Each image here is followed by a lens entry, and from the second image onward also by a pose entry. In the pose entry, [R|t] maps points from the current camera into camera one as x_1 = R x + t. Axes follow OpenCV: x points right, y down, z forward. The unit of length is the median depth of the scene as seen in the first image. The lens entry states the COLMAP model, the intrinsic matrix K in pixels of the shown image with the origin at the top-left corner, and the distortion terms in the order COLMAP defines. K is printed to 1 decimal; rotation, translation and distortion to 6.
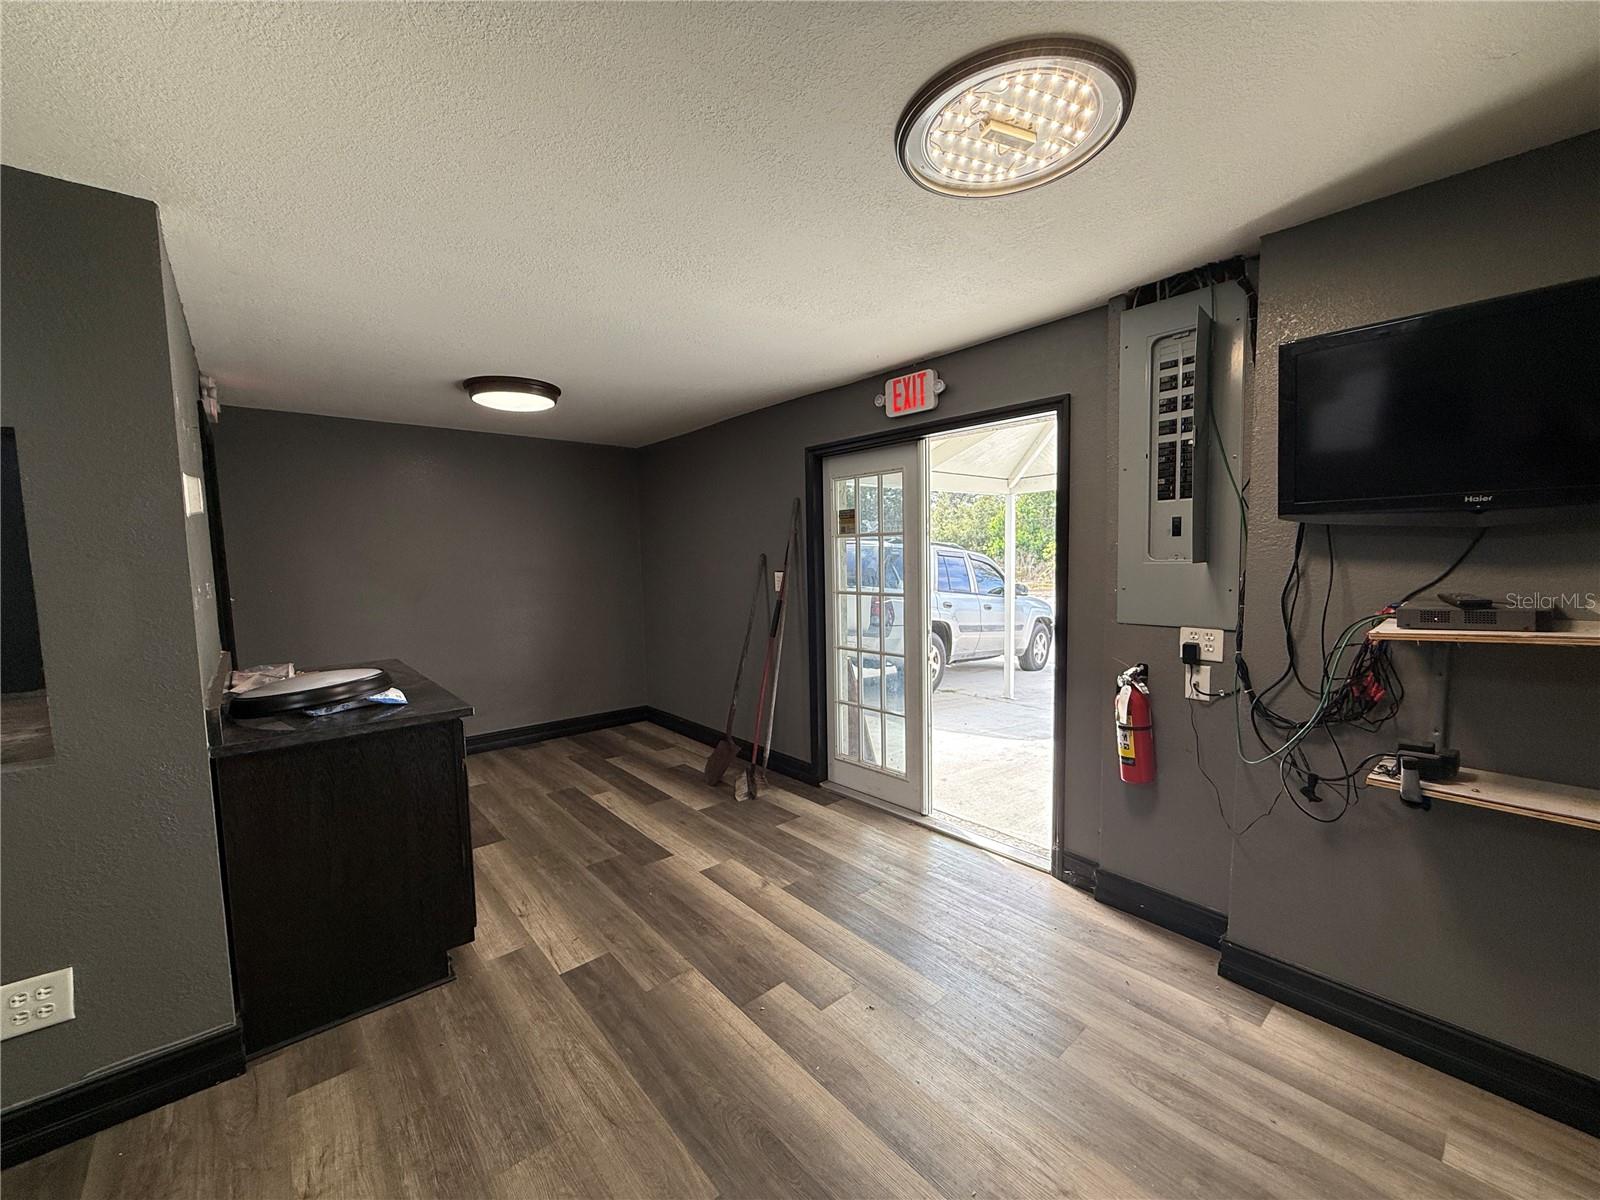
lens RADIAL K [[639.0, 0, 795.3], [0, 639.0, 594.0], [0, 0, 1]] dist [0.000284, -0.000119]
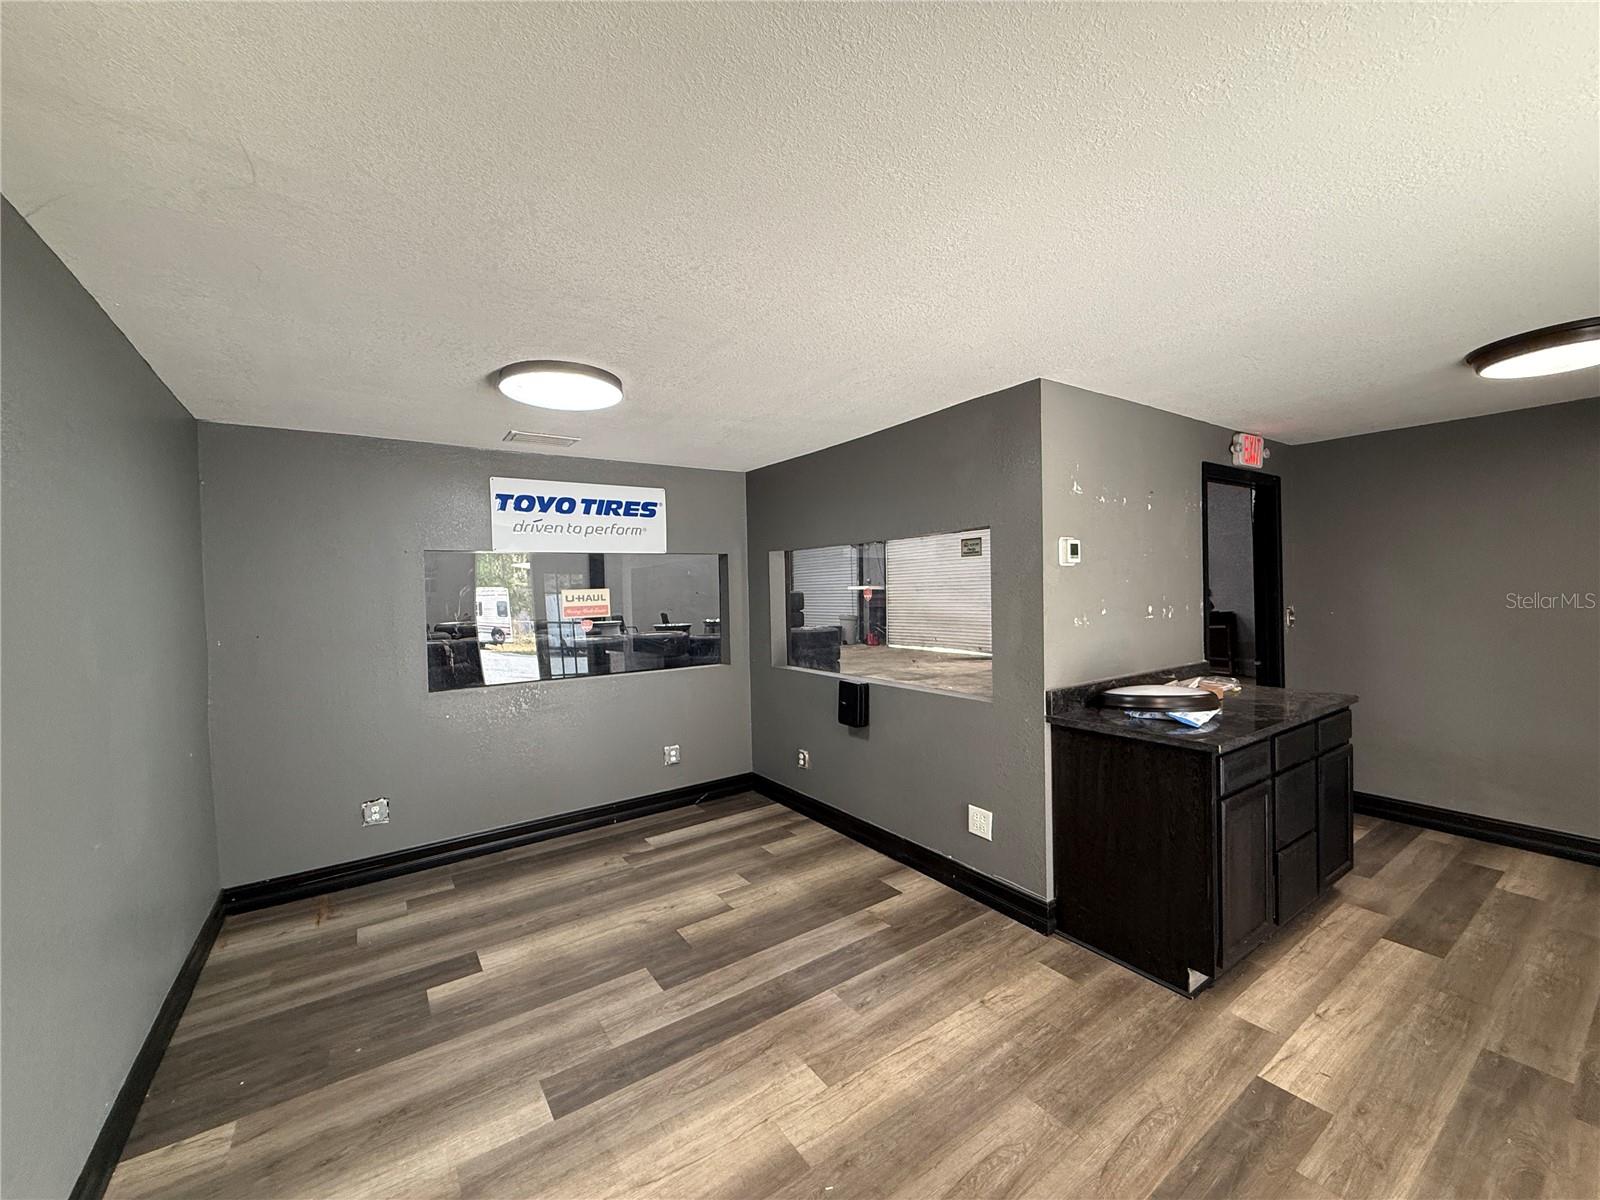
lens RADIAL K [[639.0, 0, 796.1], [0, 639.0, 603.9], [0, 0, 1]] dist [0.000284, -0.000119]
pose [[-0.100509, 0.049127, -0.993723, 0.563219], [-0.038472, 0.997841, 0.053222, -0.072380], [0.994192, 0.043579, -0.098402, 0.461436]]
